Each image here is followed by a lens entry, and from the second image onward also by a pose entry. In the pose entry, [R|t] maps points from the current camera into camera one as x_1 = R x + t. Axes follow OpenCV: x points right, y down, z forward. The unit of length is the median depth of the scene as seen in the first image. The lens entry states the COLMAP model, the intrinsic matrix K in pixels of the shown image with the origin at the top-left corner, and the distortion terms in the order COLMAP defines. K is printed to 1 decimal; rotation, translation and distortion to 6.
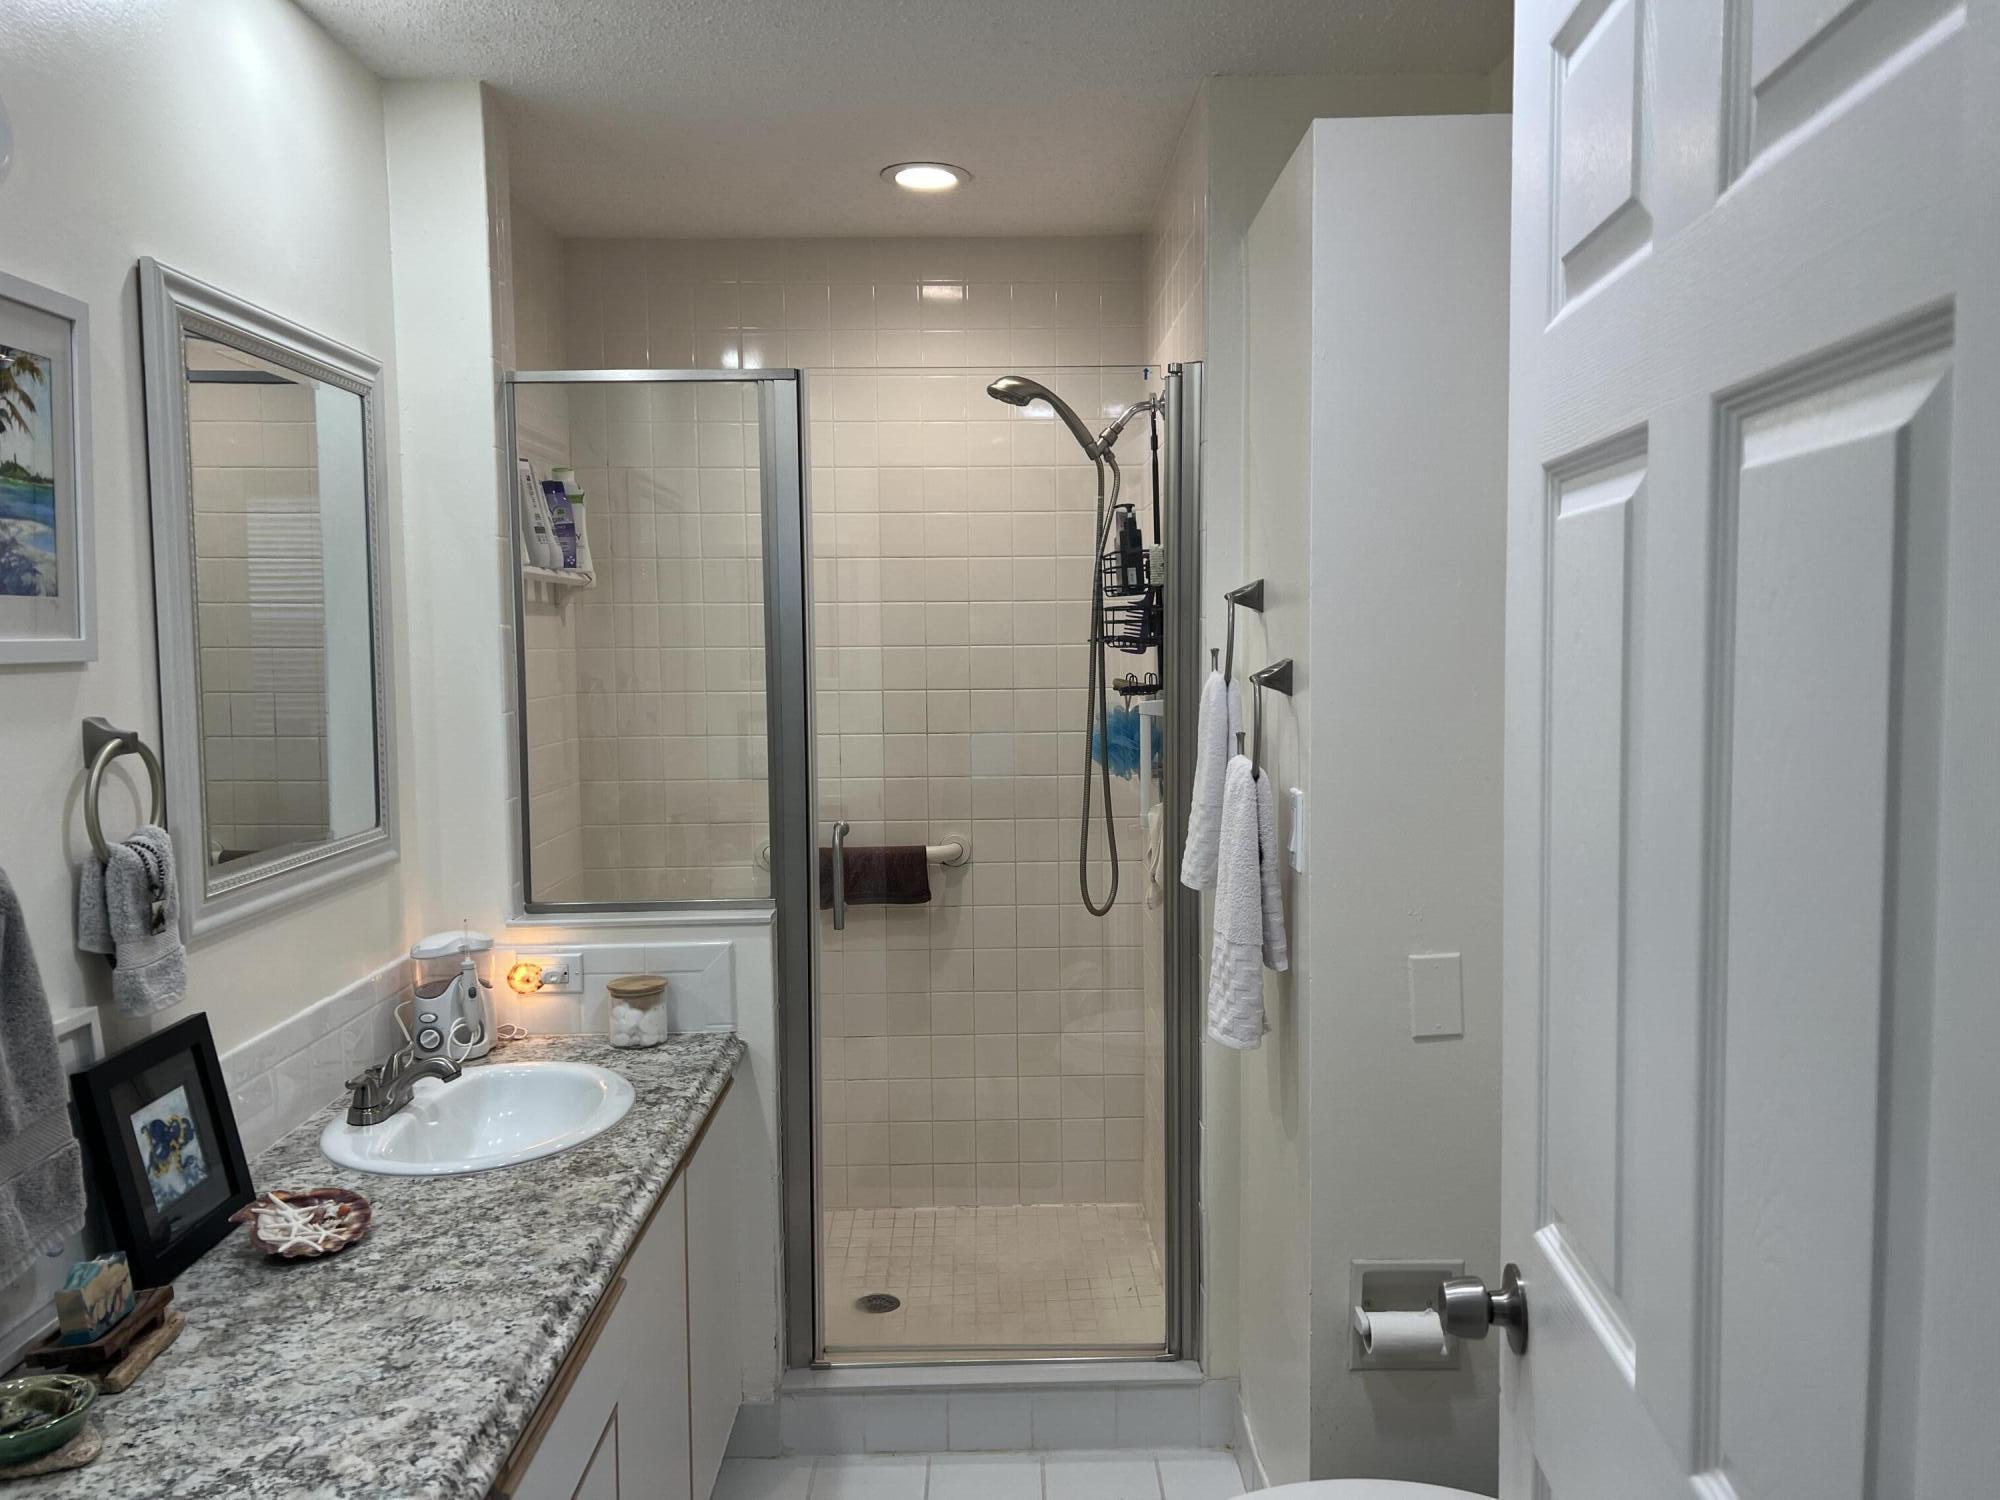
lens RADIAL K [[1510.4, 0, 1046.2], [0, 1510.4, 742.8], [0, 0, 1]] dist [0.054466, -0.064467]
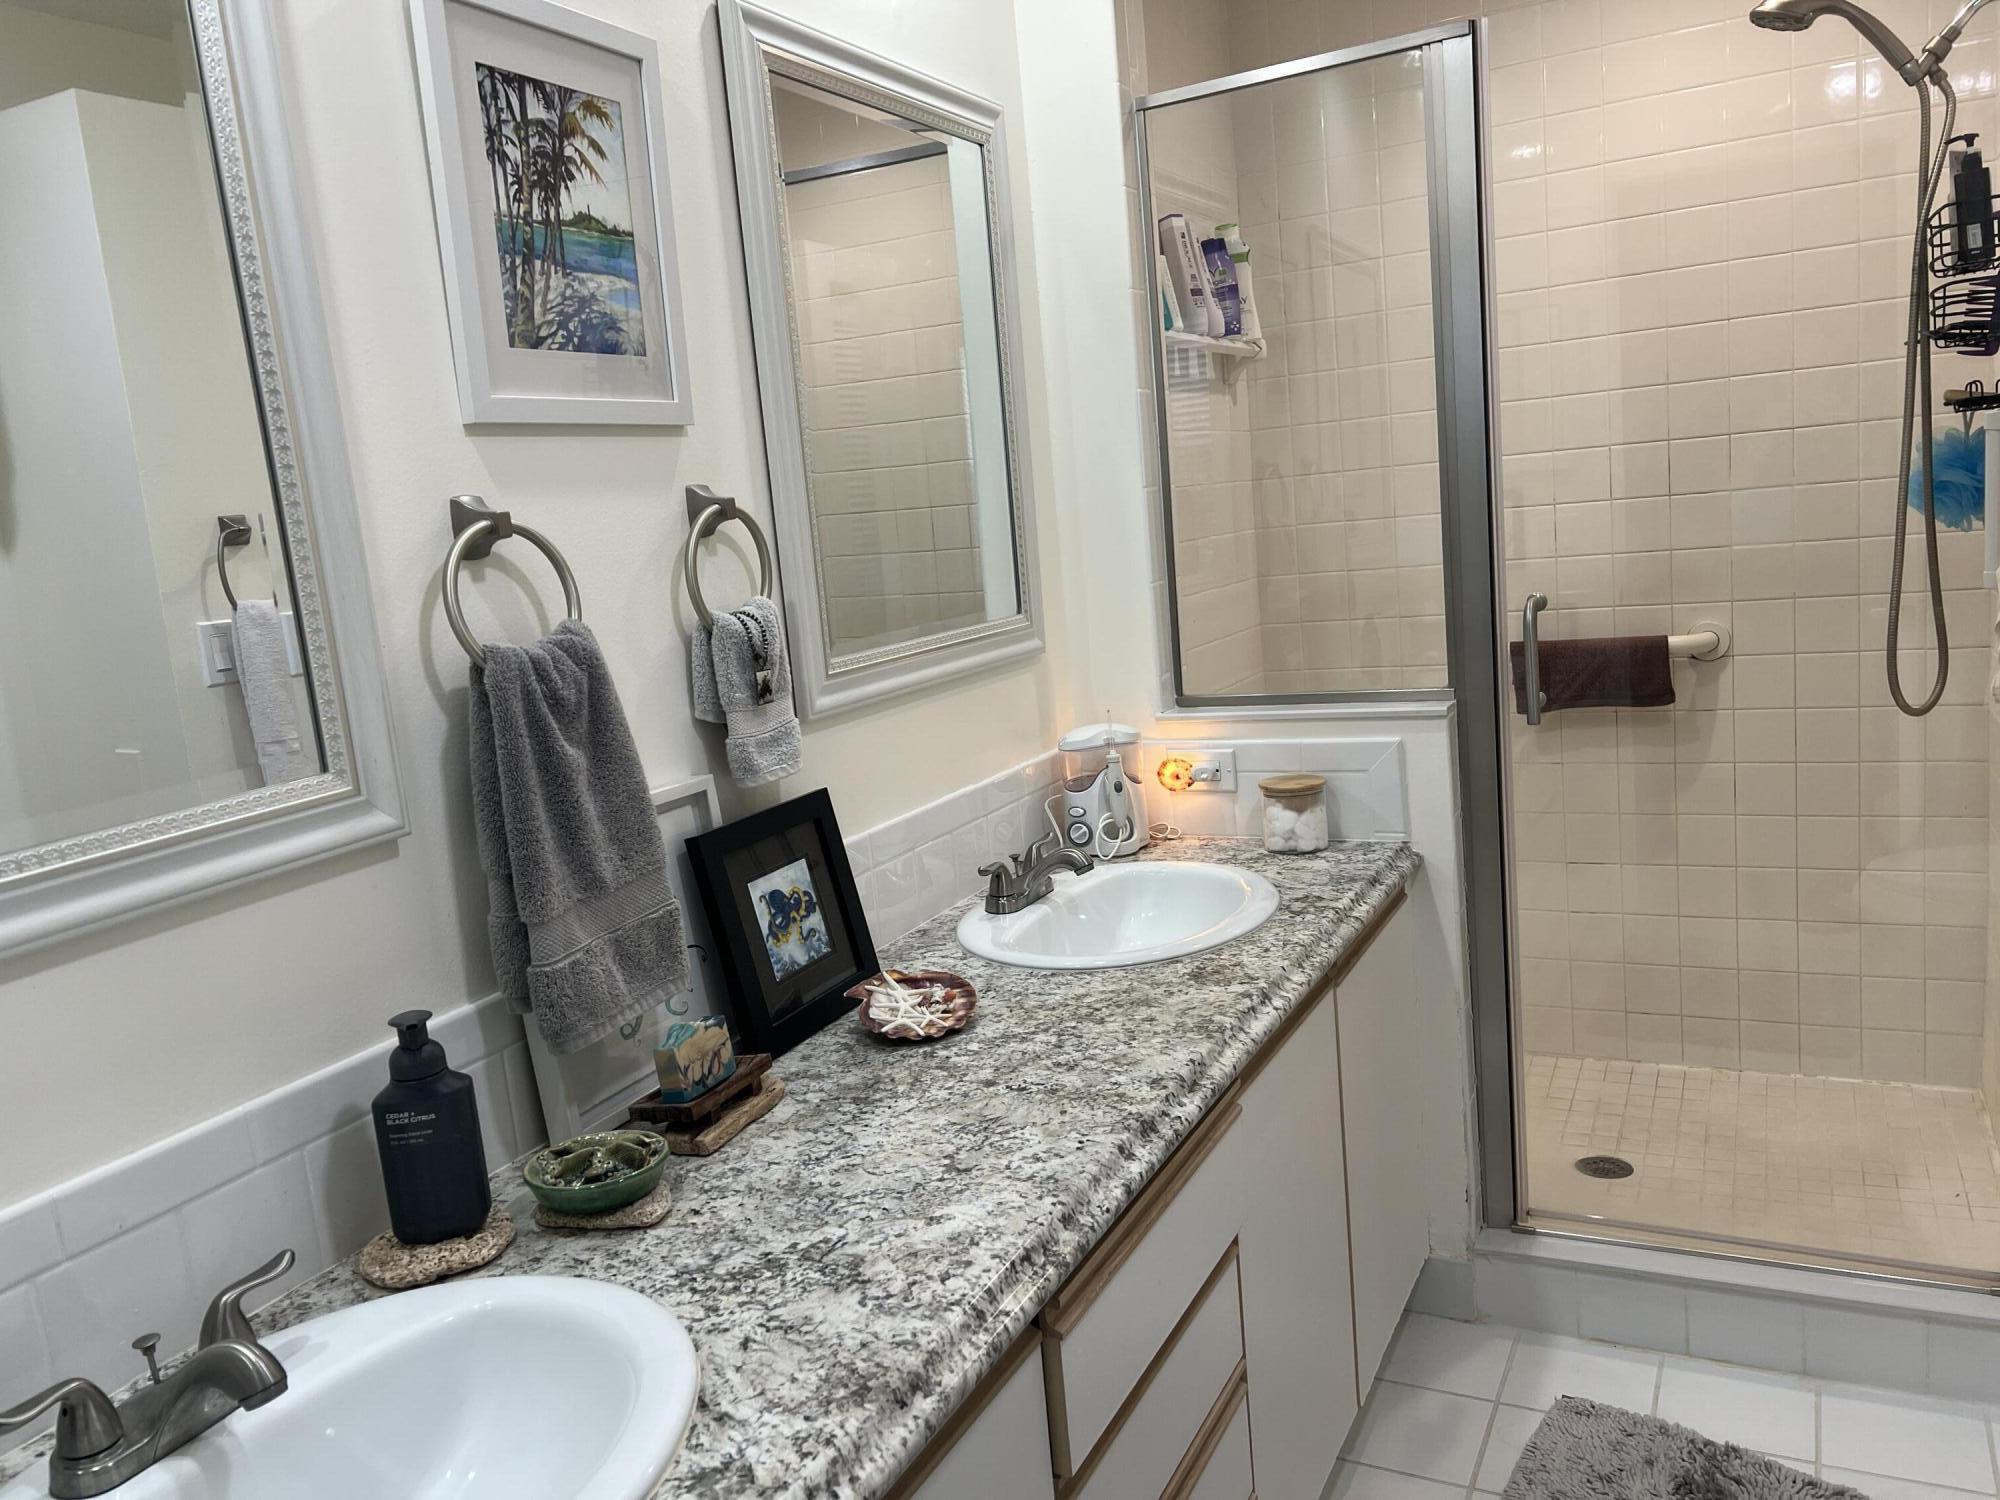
lens RADIAL K [[1510.4, 0, 995.6], [0, 1510.4, 761.2], [0, 0, 1]] dist [0.054466, -0.064467]
pose [[0.868058, 0.007438, -0.496407, 0.020135], [0.051577, 0.993126, 0.105072, 0.046502], [0.493776, -0.116812, 0.861708, 0.160516]]
